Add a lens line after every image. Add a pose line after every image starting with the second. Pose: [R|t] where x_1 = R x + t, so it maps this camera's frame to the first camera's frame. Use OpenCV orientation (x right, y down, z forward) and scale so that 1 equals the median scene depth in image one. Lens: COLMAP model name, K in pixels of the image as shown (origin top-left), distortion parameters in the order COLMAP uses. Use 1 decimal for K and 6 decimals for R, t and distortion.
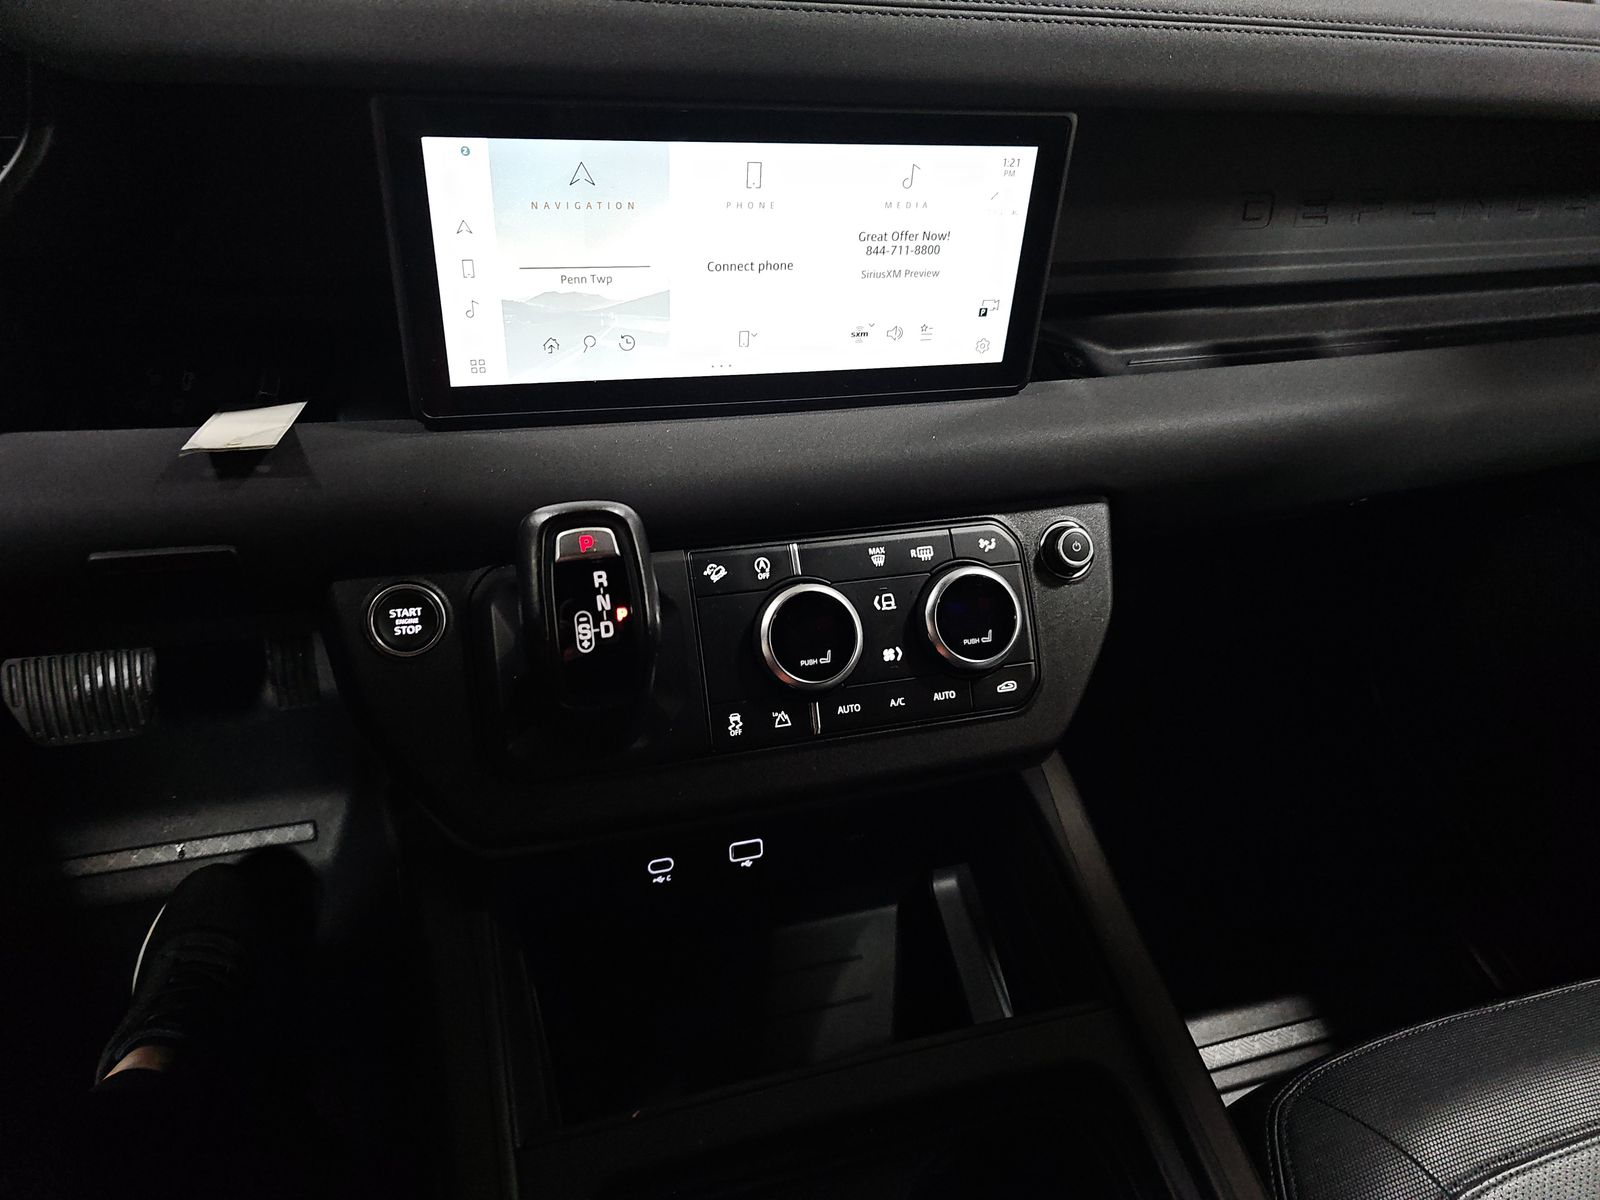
lens RADIAL K [[1013.1, 0, 800.9], [0, 1013.1, 602.1], [0, 0, 1]] dist [0.028368, -0.010639]
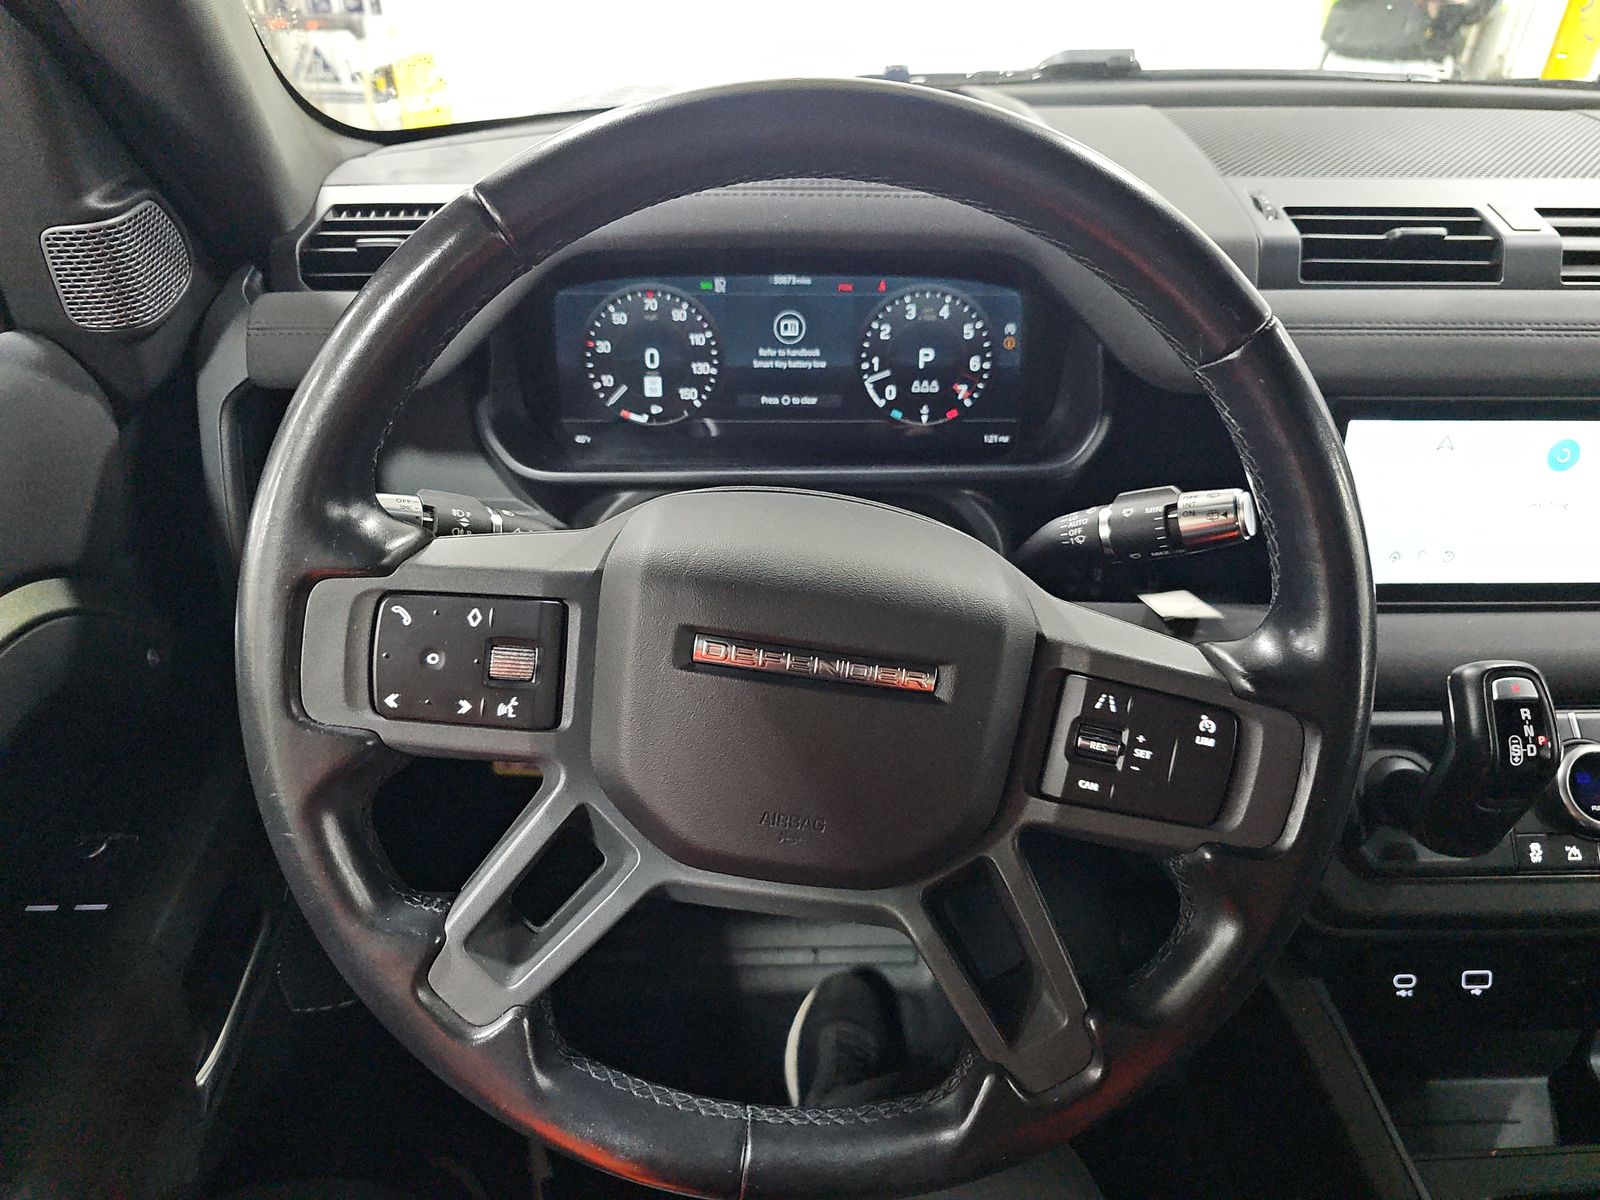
lens RADIAL K [[1013.1, 0, 789.3], [0, 1013.1, 604.1], [0, 0, 1]] dist [0.028368, -0.010639]
pose [[0.974523, 0.048476, -0.218986, -0.710384], [-0.097804, 0.970492, -0.220409, 0.194134], [0.201840, 0.236212, 0.950508, -0.479291]]
